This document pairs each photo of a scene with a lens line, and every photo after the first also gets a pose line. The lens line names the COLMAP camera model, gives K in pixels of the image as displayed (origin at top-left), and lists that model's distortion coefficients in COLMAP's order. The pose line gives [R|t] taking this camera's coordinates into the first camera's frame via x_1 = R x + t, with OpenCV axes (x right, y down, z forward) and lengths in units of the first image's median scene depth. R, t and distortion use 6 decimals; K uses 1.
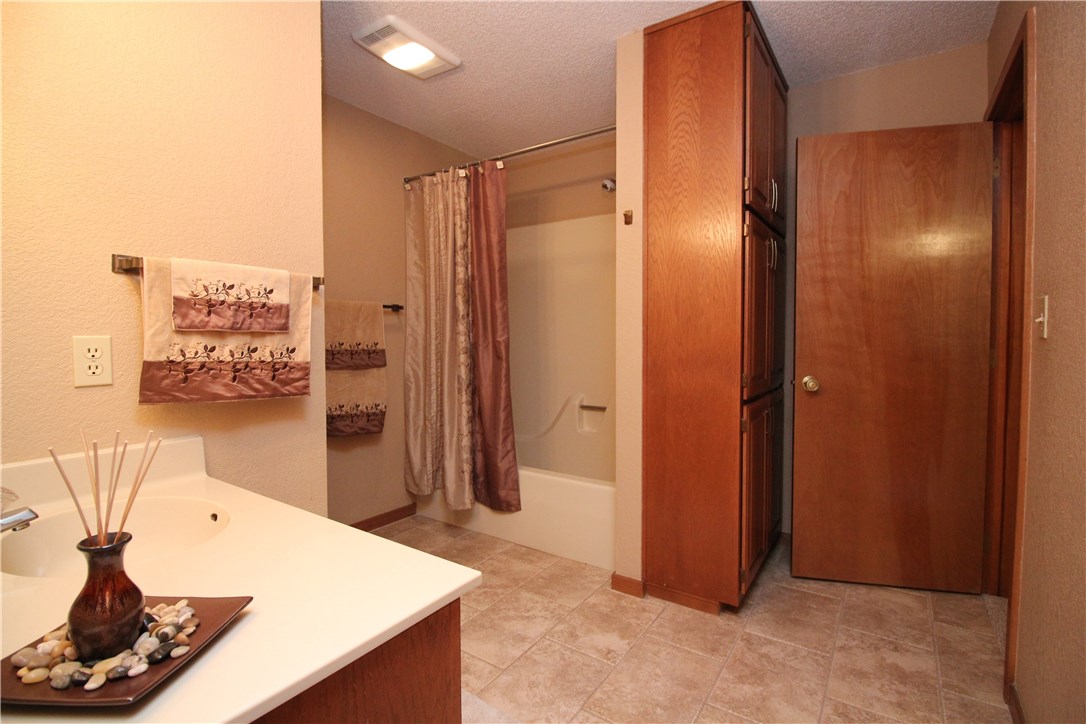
lens RADIAL K [[506.6, 0, 546.1], [0, 506.6, 358.5], [0, 0, 1]] dist [-0.004507, -0.003062]
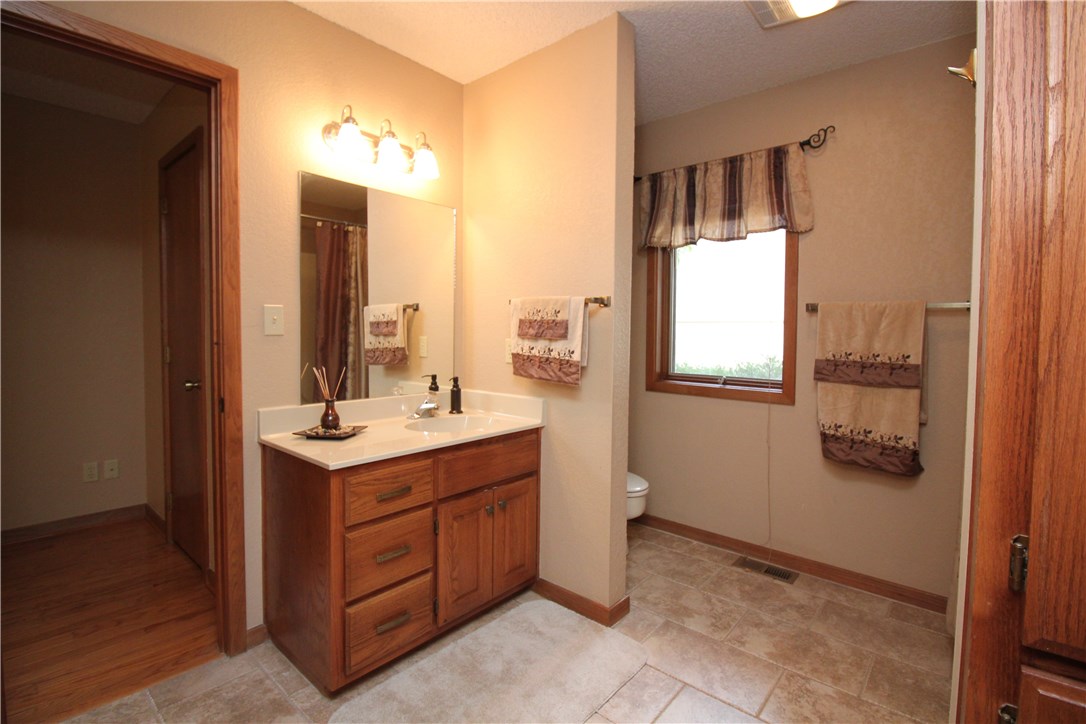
lens RADIAL K [[506.6, 0, 546.1], [0, 506.6, 353.3], [0, 0, 1]] dist [-0.004507, -0.003062]
pose [[-0.108148, 0.043921, -0.993164, 0.938130], [-0.058224, 0.997029, 0.050432, -0.082075], [0.992428, 0.063280, -0.105269, 1.111184]]
